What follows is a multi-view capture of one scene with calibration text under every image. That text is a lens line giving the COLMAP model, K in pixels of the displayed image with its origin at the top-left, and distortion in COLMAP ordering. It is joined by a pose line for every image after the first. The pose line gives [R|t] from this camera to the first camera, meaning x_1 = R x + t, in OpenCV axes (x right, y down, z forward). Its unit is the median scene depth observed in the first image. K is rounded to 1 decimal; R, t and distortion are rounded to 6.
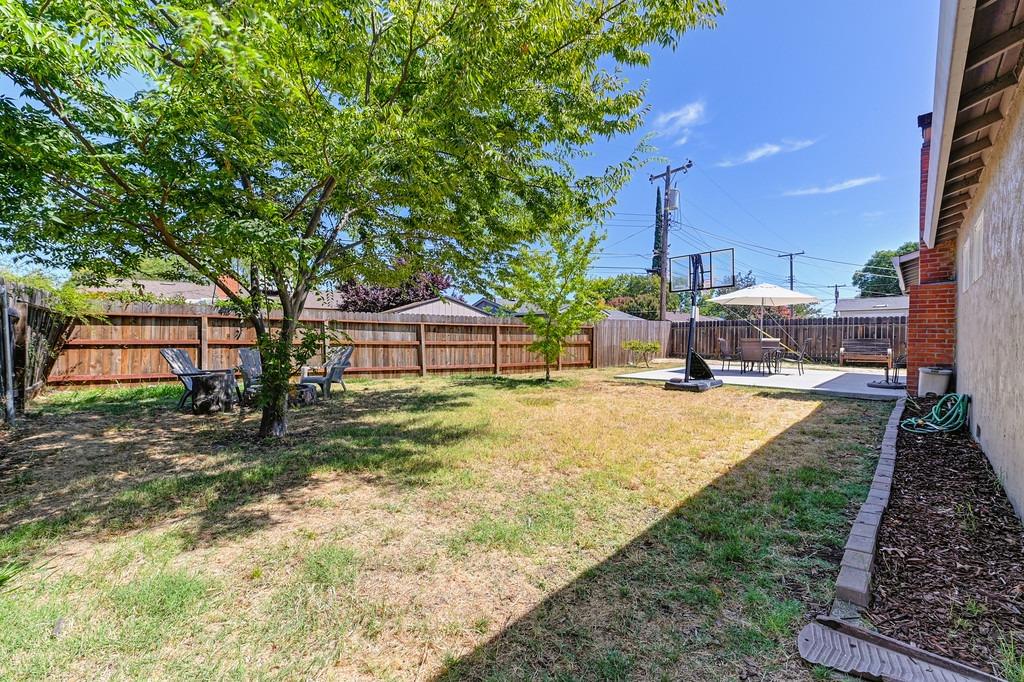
lens RADIAL K [[408.1, 0, 514.5], [0, 408.1, 334.8], [0, 0, 1]] dist [0.003166, -0.000589]
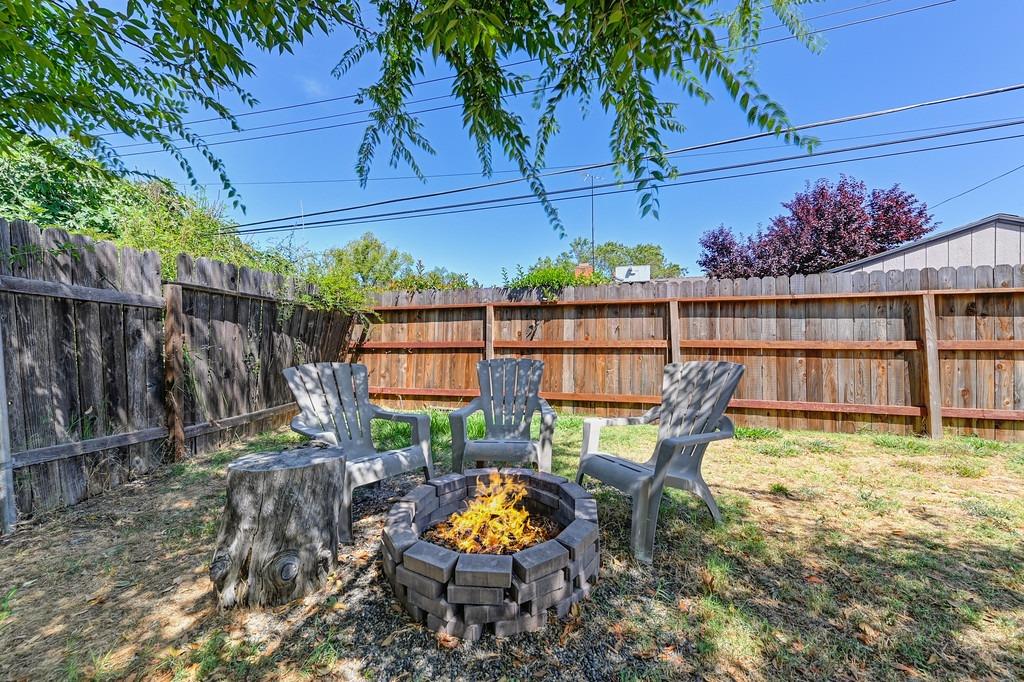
lens RADIAL K [[408.1, 0, 514.5], [0, 408.1, 334.8], [0, 0, 1]] dist [0.003166, -0.000589]
pose [[0.659240, -0.013109, -0.751819, -0.209319], [0.019824, 0.999803, -0.000051, 0.002932], [0.751671, -0.014870, 0.659370, 0.512400]]
